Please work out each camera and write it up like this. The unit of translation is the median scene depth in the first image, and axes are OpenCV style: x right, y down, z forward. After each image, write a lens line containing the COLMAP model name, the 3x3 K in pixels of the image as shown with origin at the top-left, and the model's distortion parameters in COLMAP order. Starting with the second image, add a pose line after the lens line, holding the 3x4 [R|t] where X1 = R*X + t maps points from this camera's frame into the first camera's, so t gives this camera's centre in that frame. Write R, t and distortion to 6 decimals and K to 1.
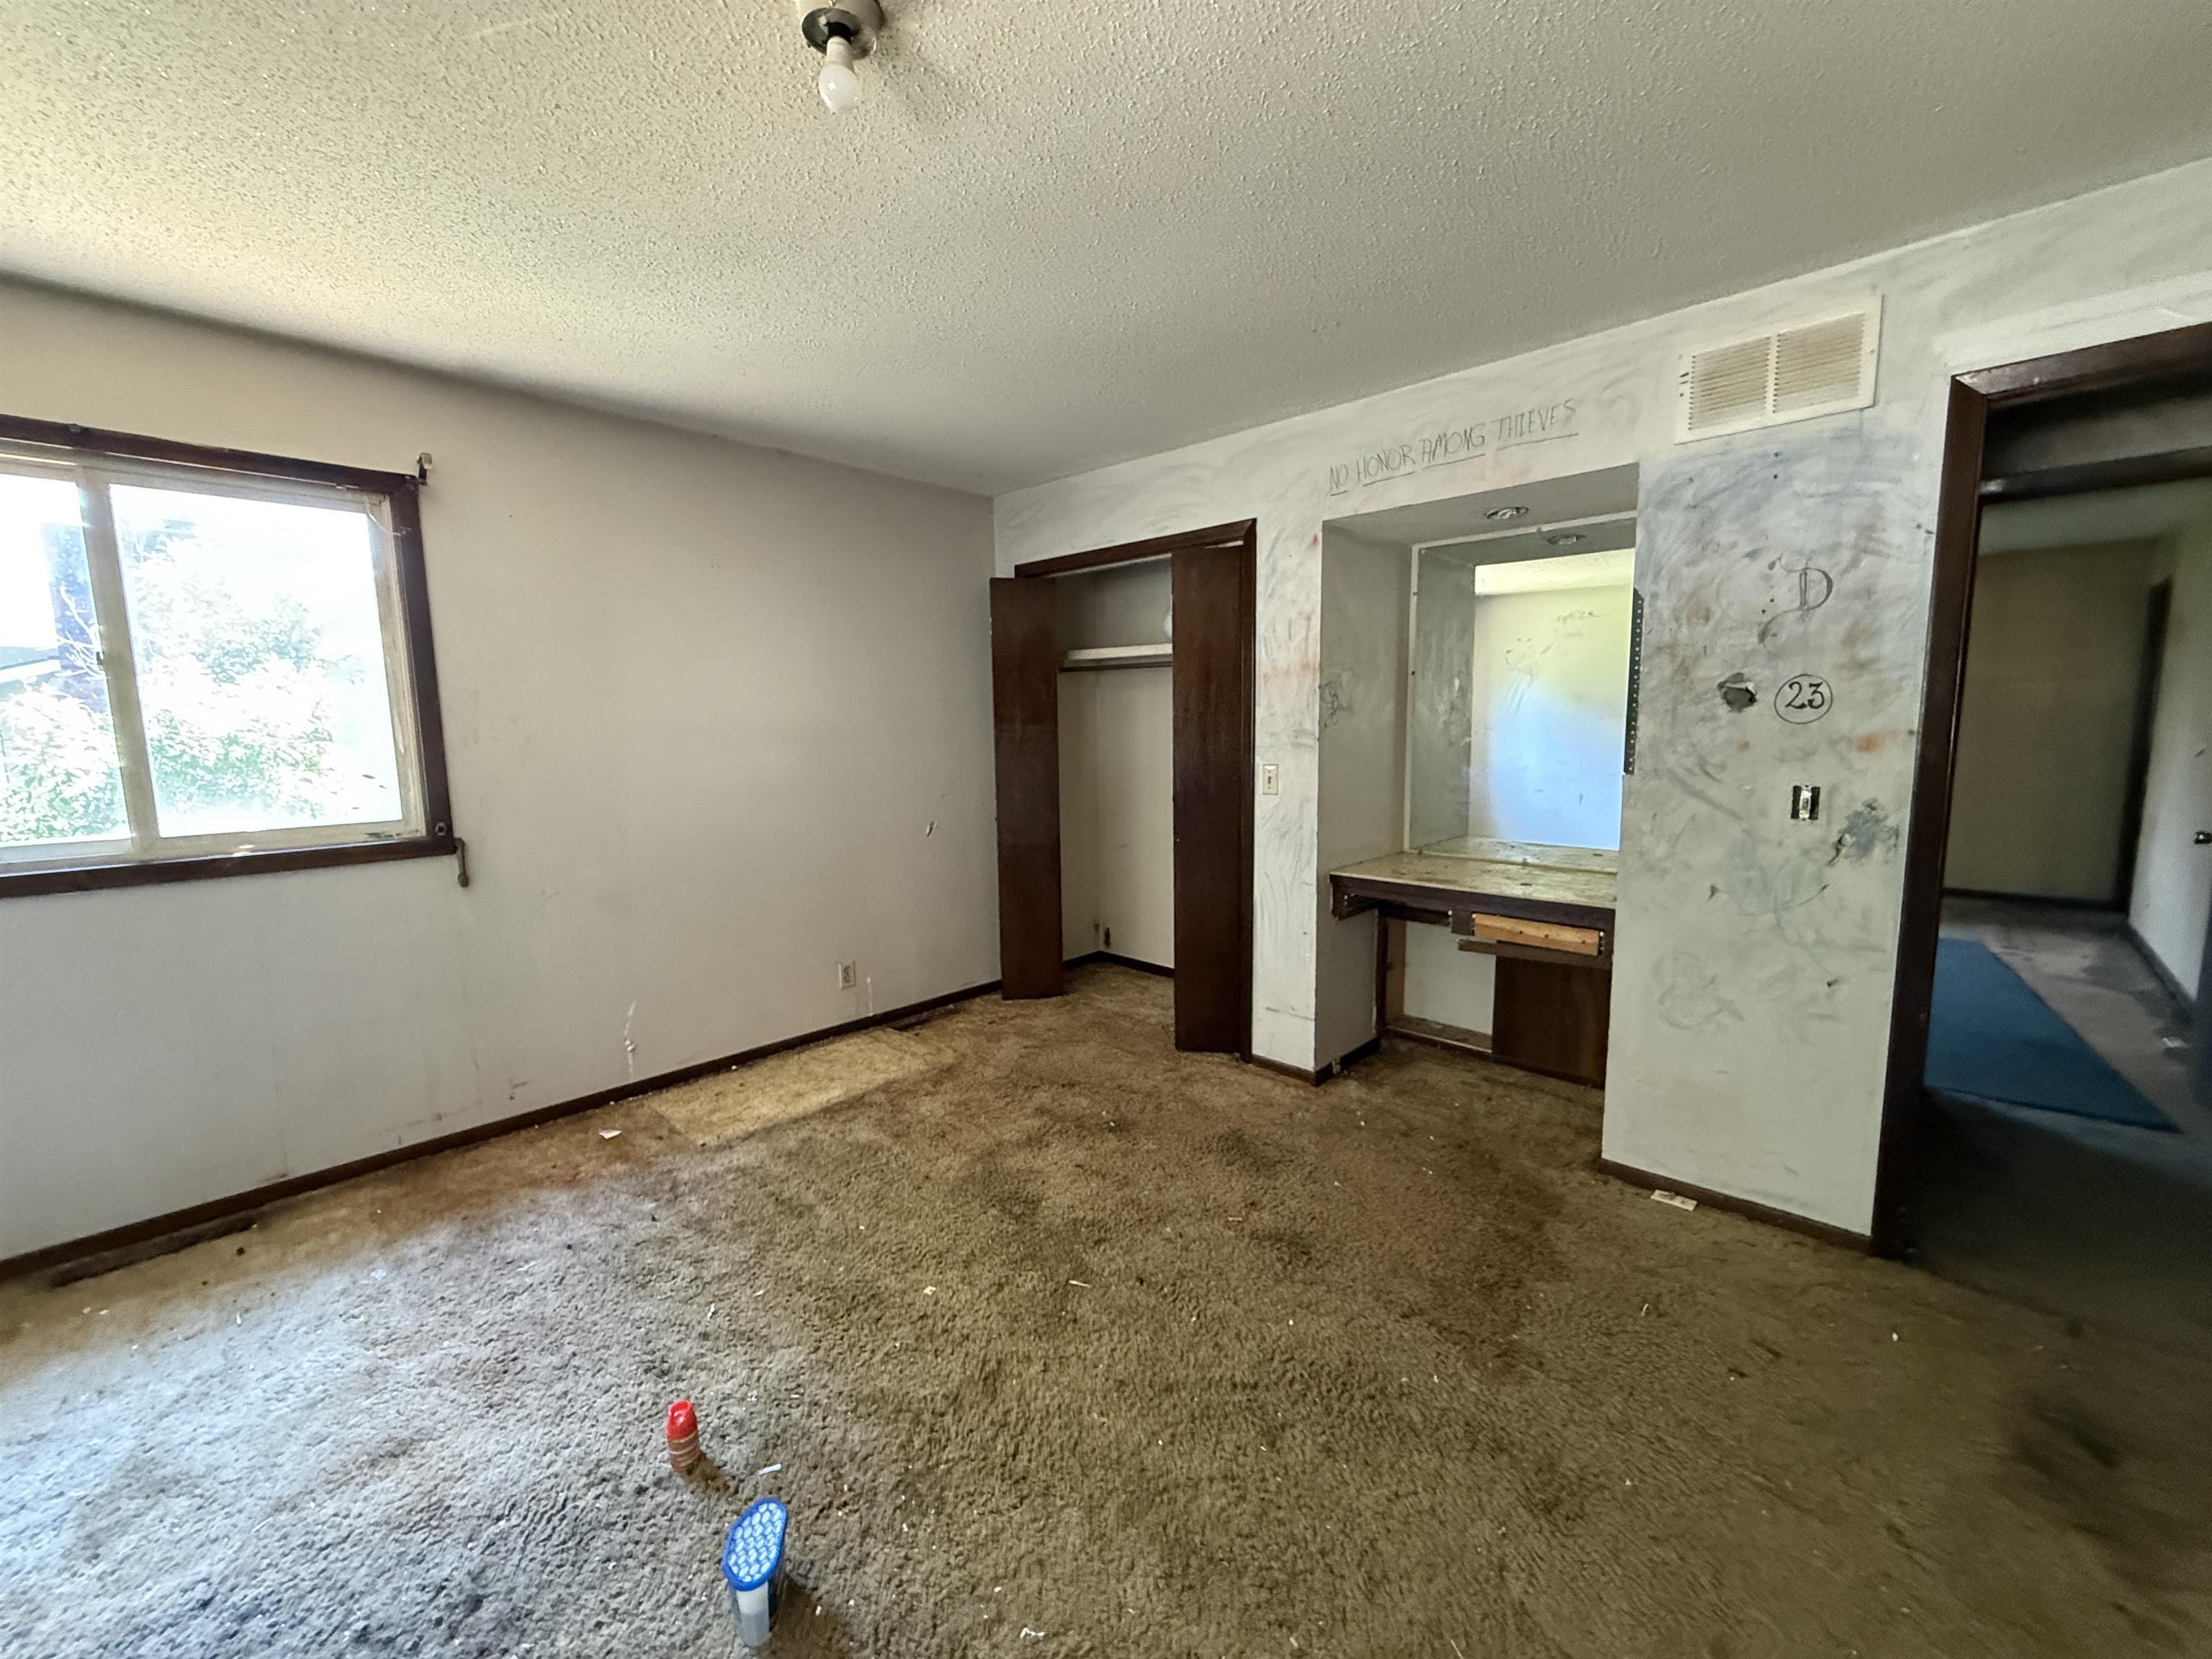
lens RADIAL K [[890.2, 0, 1095.2], [0, 890.2, 826.5], [0, 0, 1]] dist [0.008849, -0.000227]
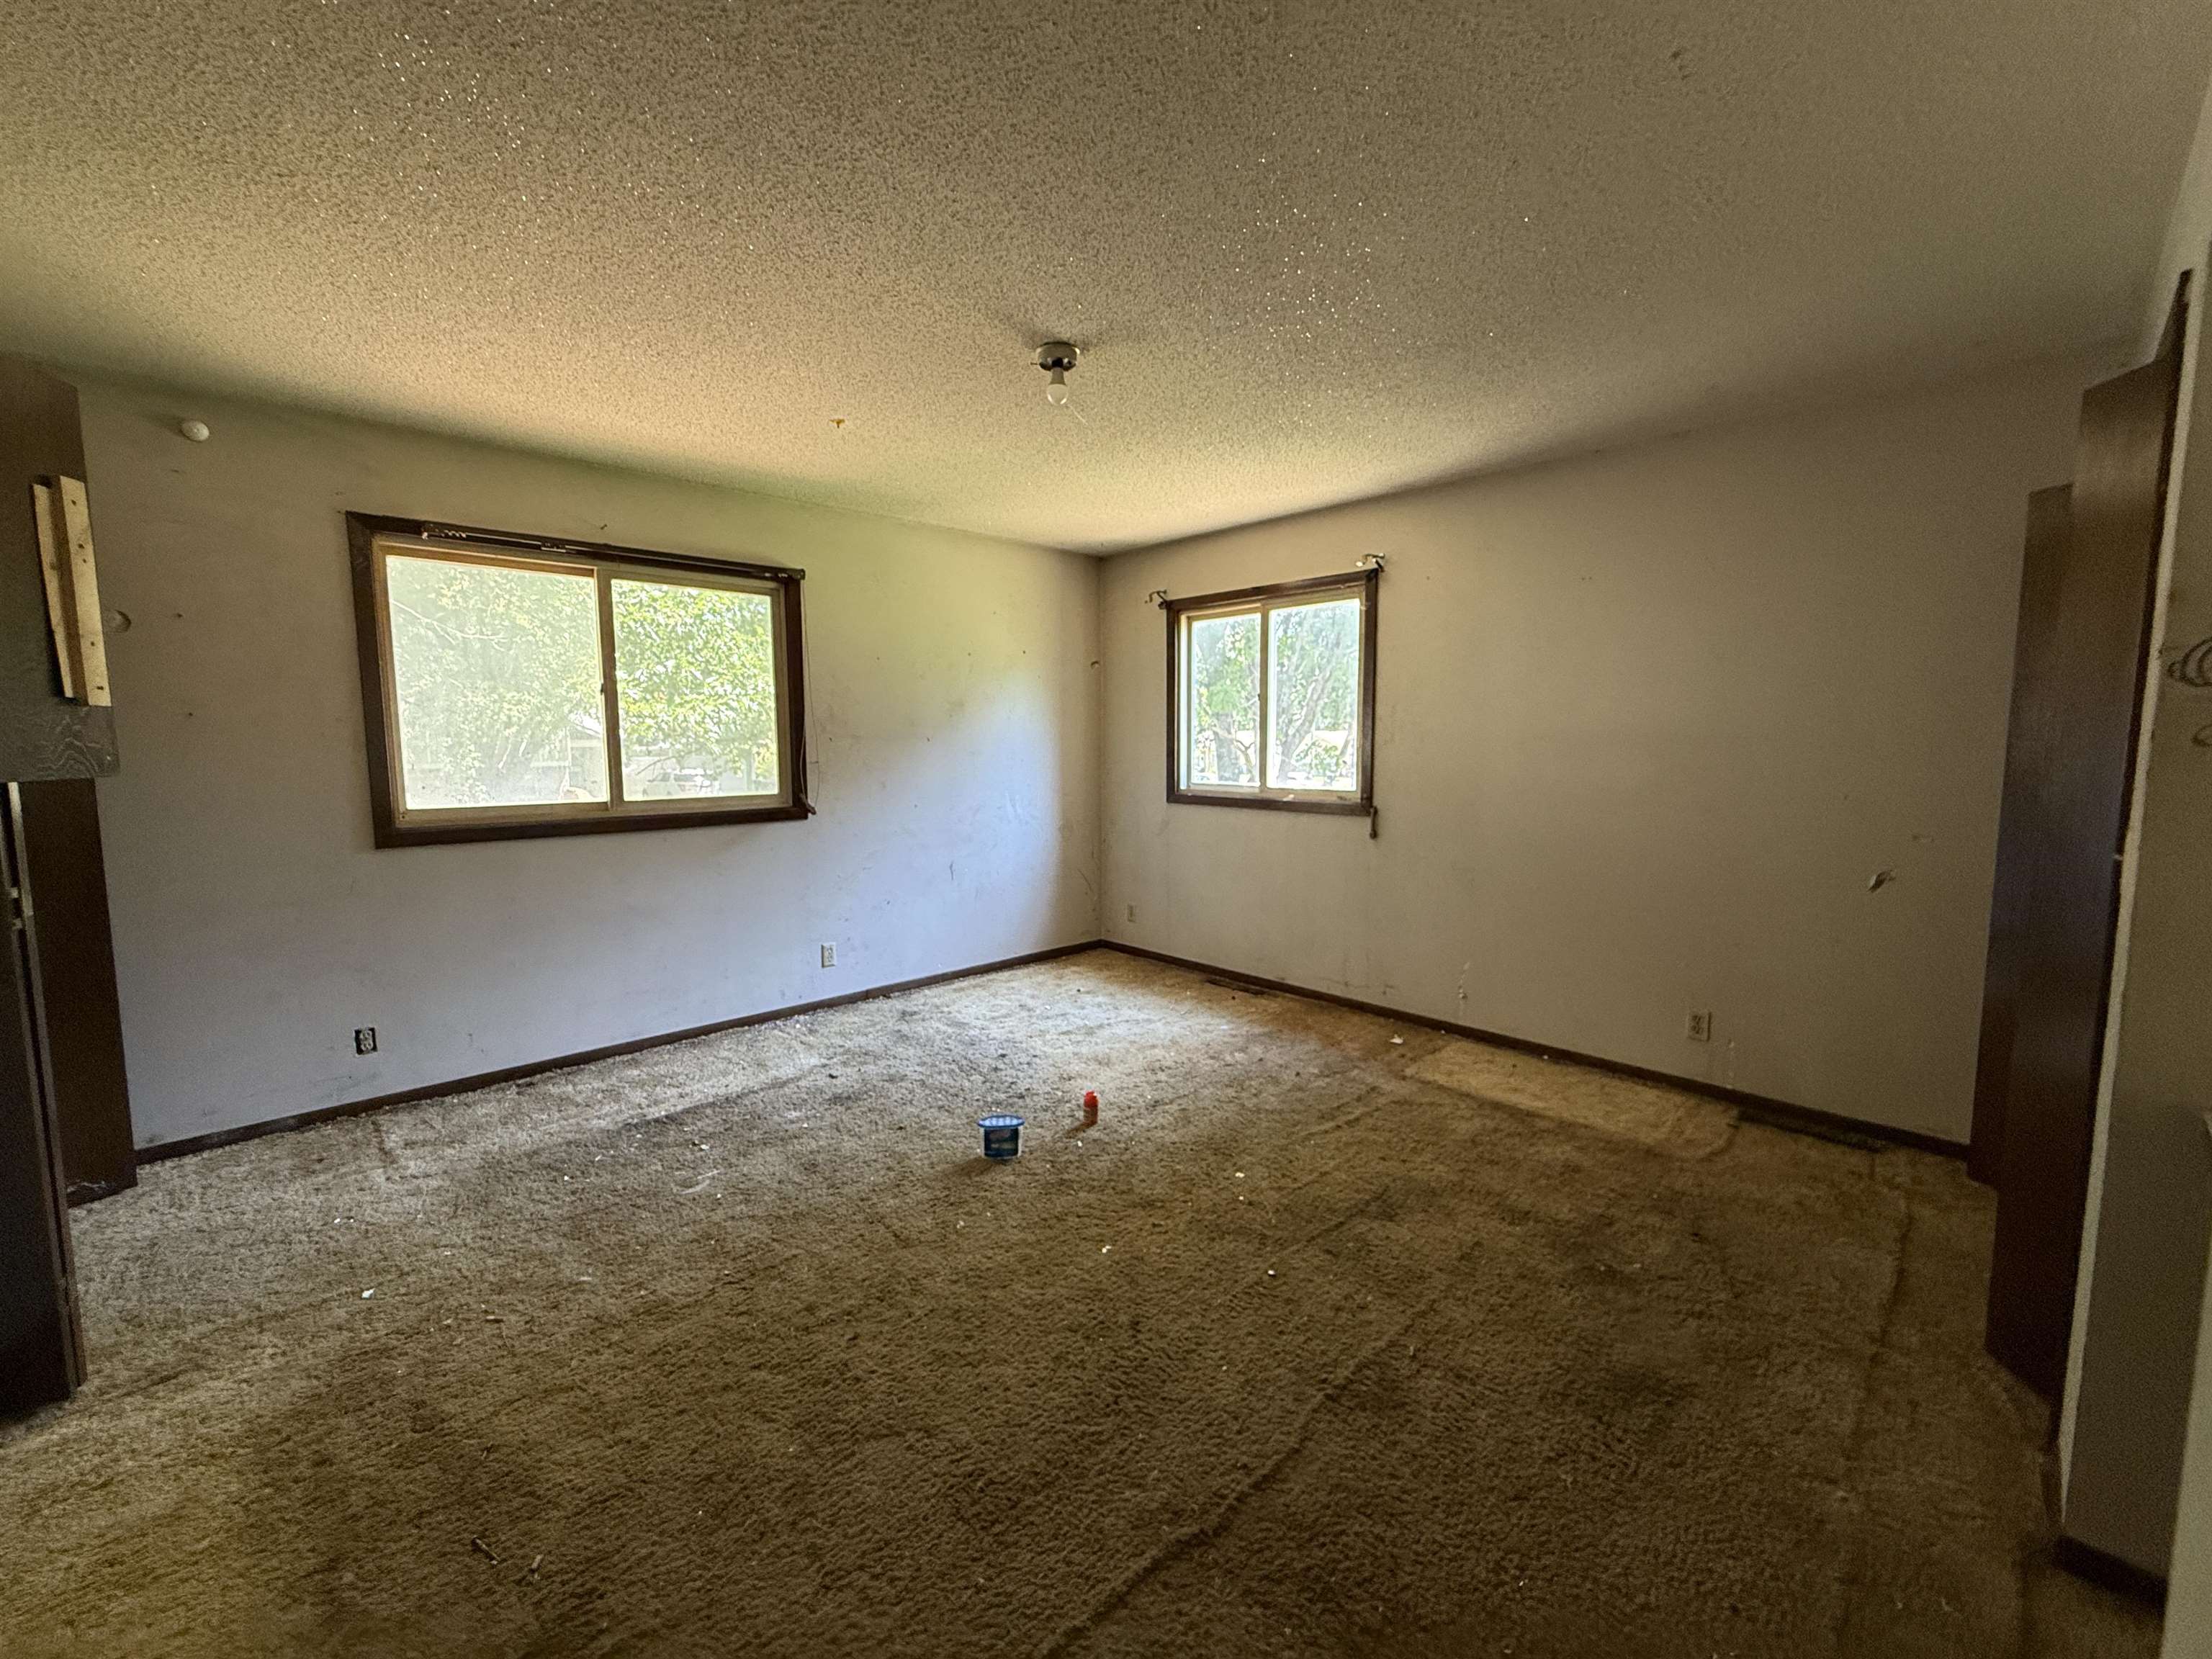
lens RADIAL K [[890.2, 0, 1096.1], [0, 890.2, 831.7], [0, 0, 1]] dist [0.008849, -0.000227]
pose [[-0.043348, 0.118844, -0.991966, 0.835468], [-0.116866, 0.985480, 0.123173, -0.079007], [0.992201, 0.121266, -0.028830, 0.626396]]
